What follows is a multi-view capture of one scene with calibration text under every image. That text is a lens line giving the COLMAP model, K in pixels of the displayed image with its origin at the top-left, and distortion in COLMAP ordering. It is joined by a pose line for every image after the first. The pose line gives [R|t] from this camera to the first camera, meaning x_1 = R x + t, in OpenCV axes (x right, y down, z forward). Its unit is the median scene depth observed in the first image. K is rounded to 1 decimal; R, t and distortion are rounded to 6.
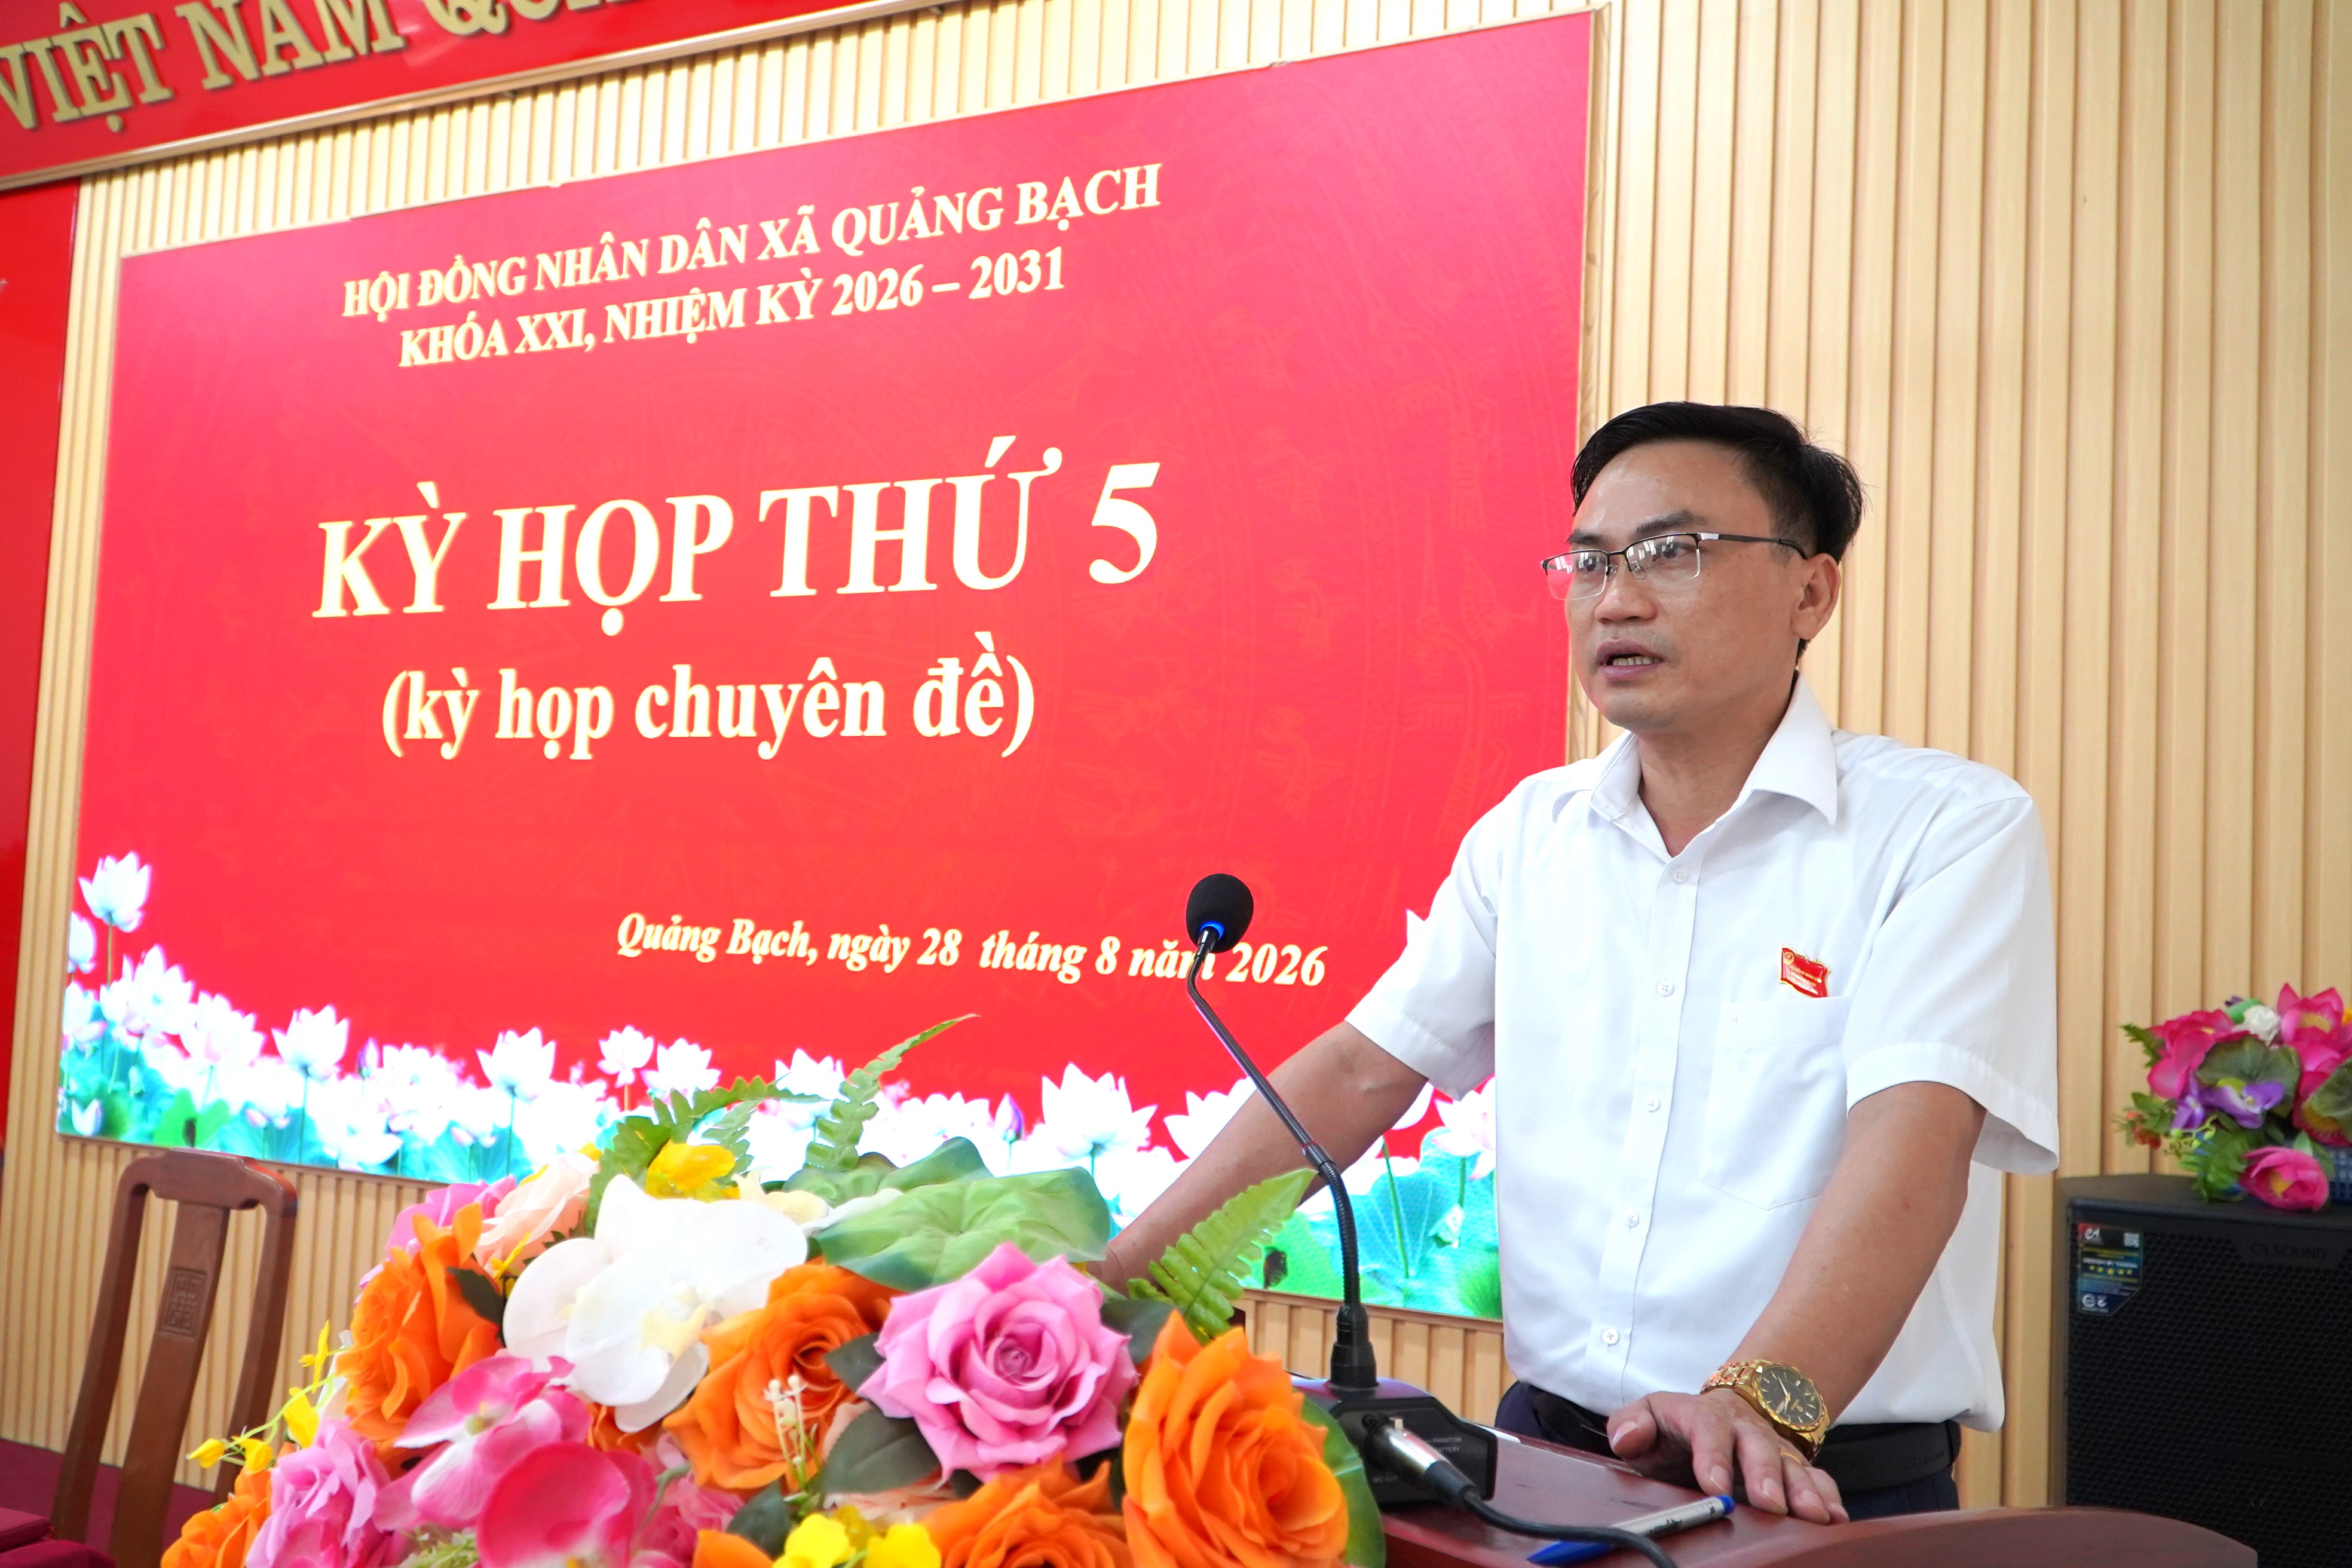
lens RADIAL K [[1864.1, 0, 1164.4], [0, 1864.1, 784.3], [0, 0, 1]] dist [0.014014, 0.011912]
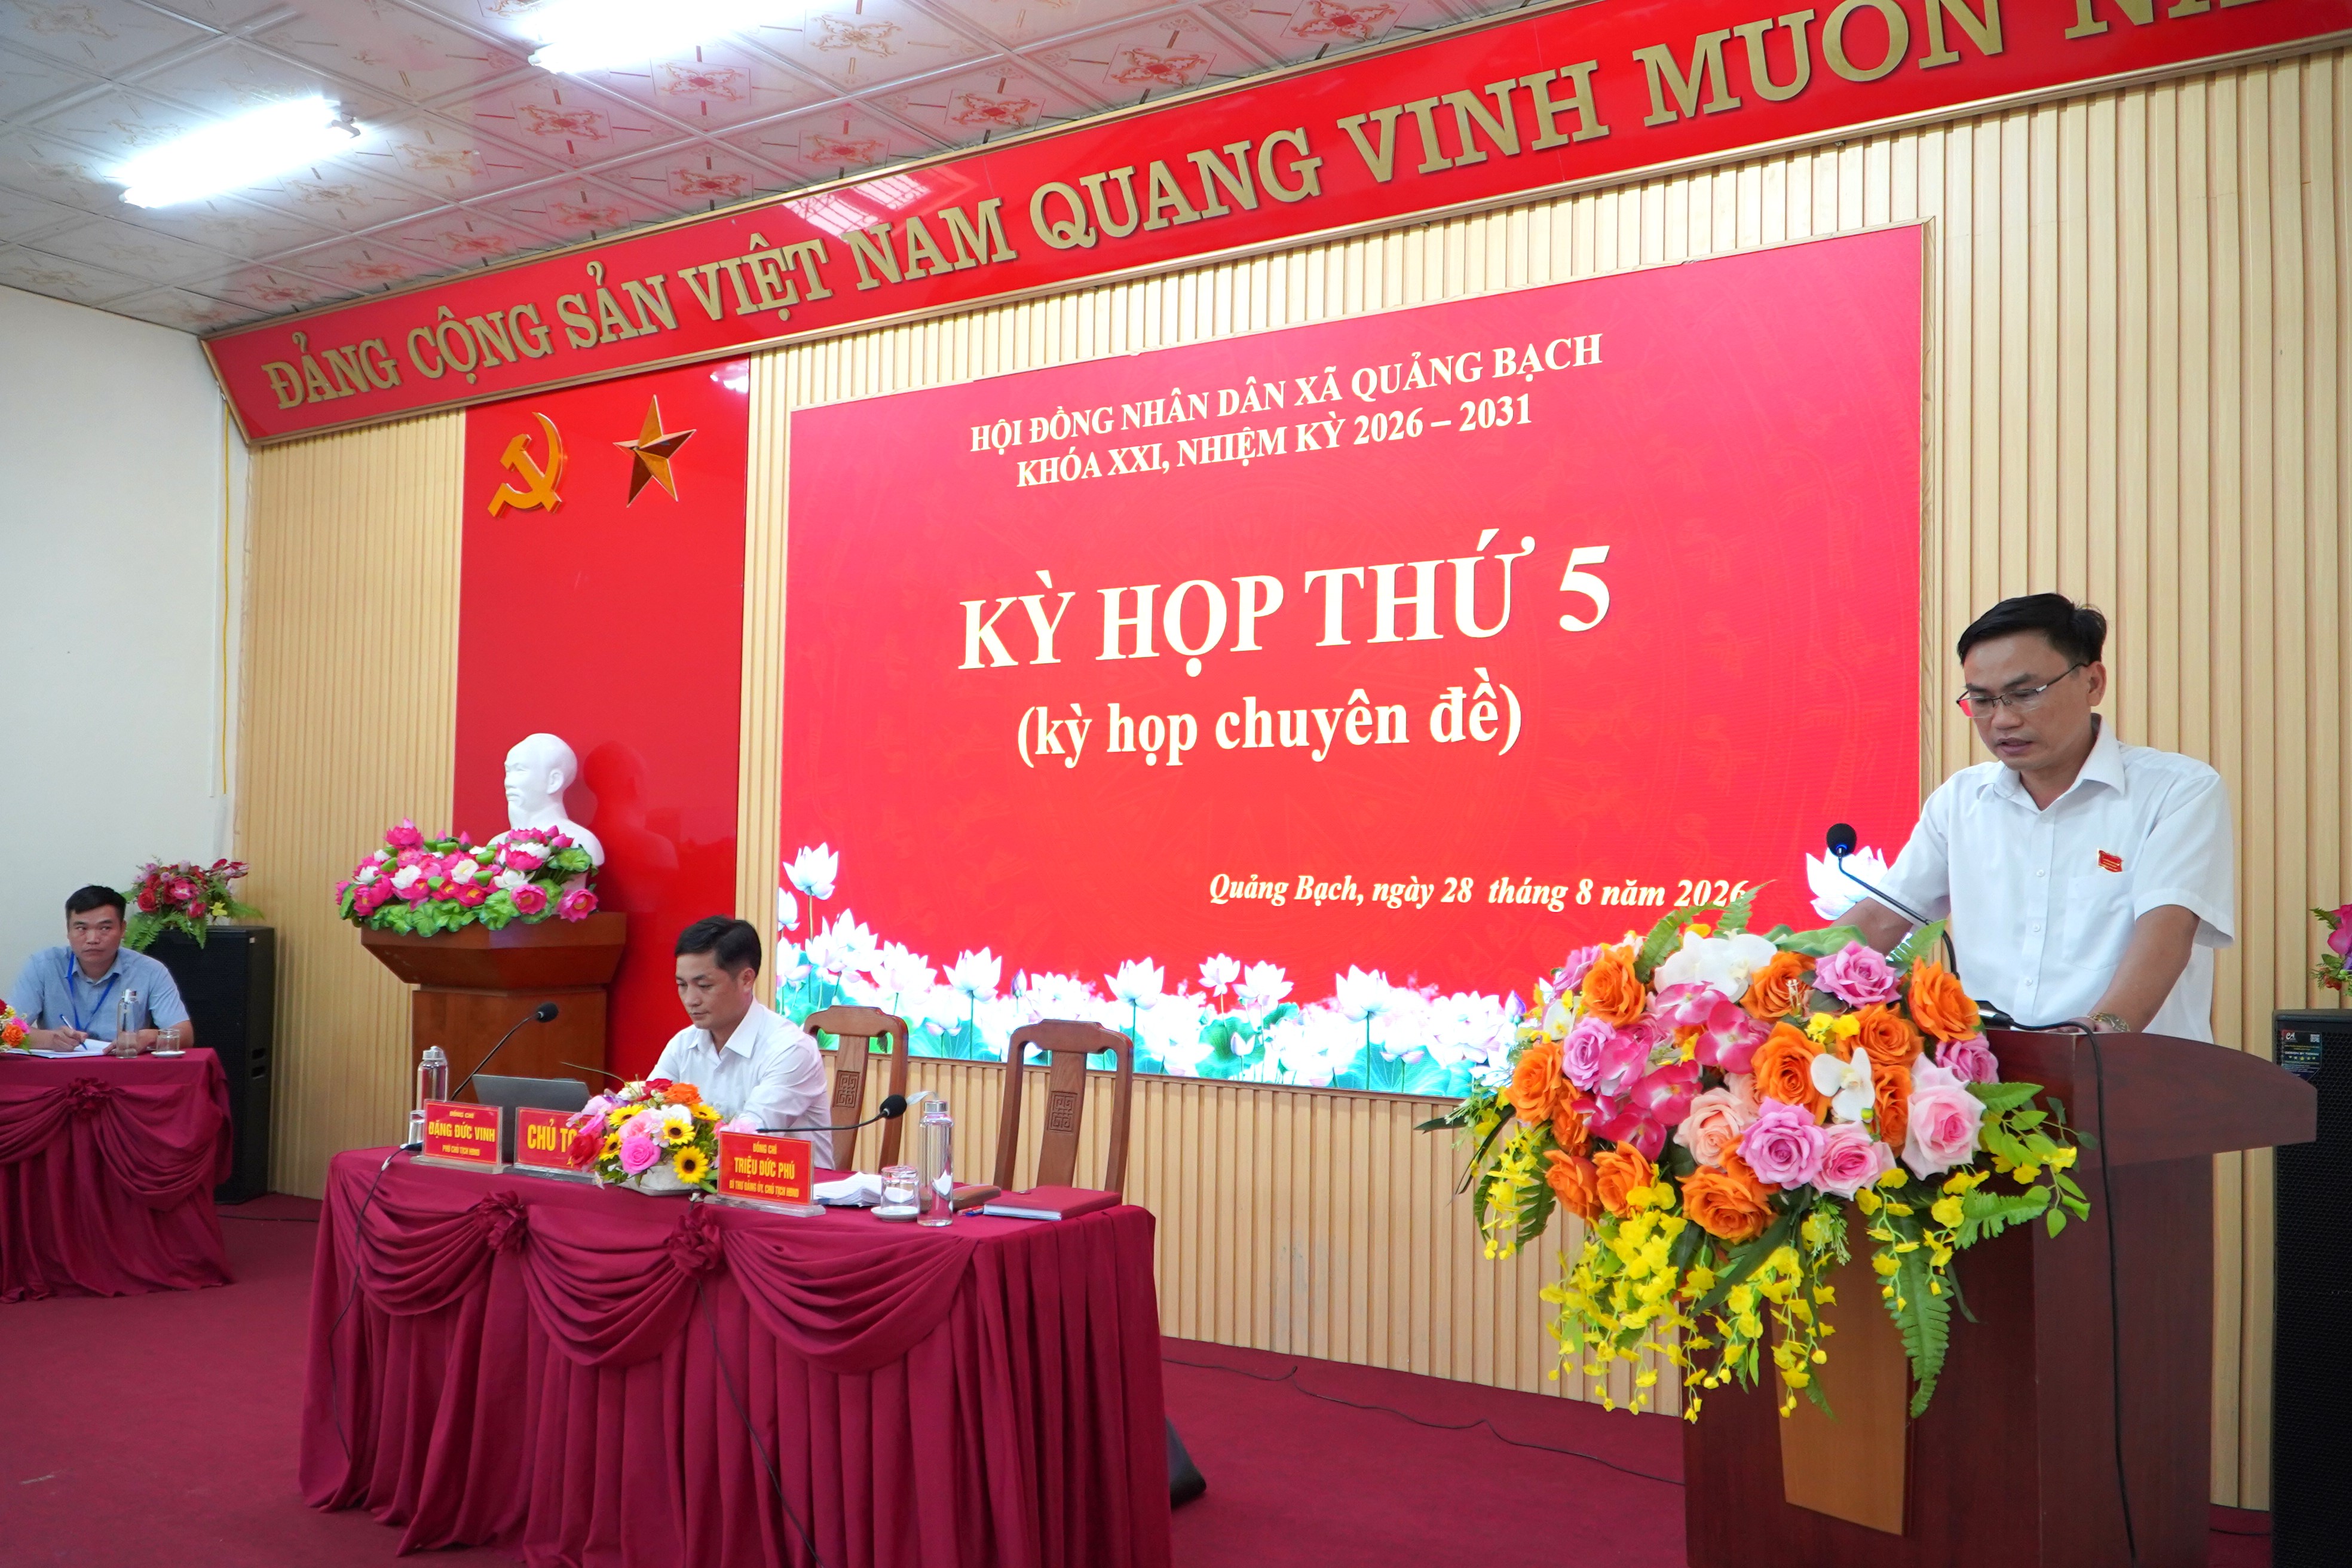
lens RADIAL K [[1861.1, 0, 1188.0], [0, 1861.1, 792.7], [0, 0, 1]] dist [0.008179, -0.010250]
pose [[0.993412, -0.033524, -0.109585, -0.155489], [0.035536, 0.999233, 0.016456, -0.016660], [0.108950, -0.020242, 0.993841, -0.407638]]
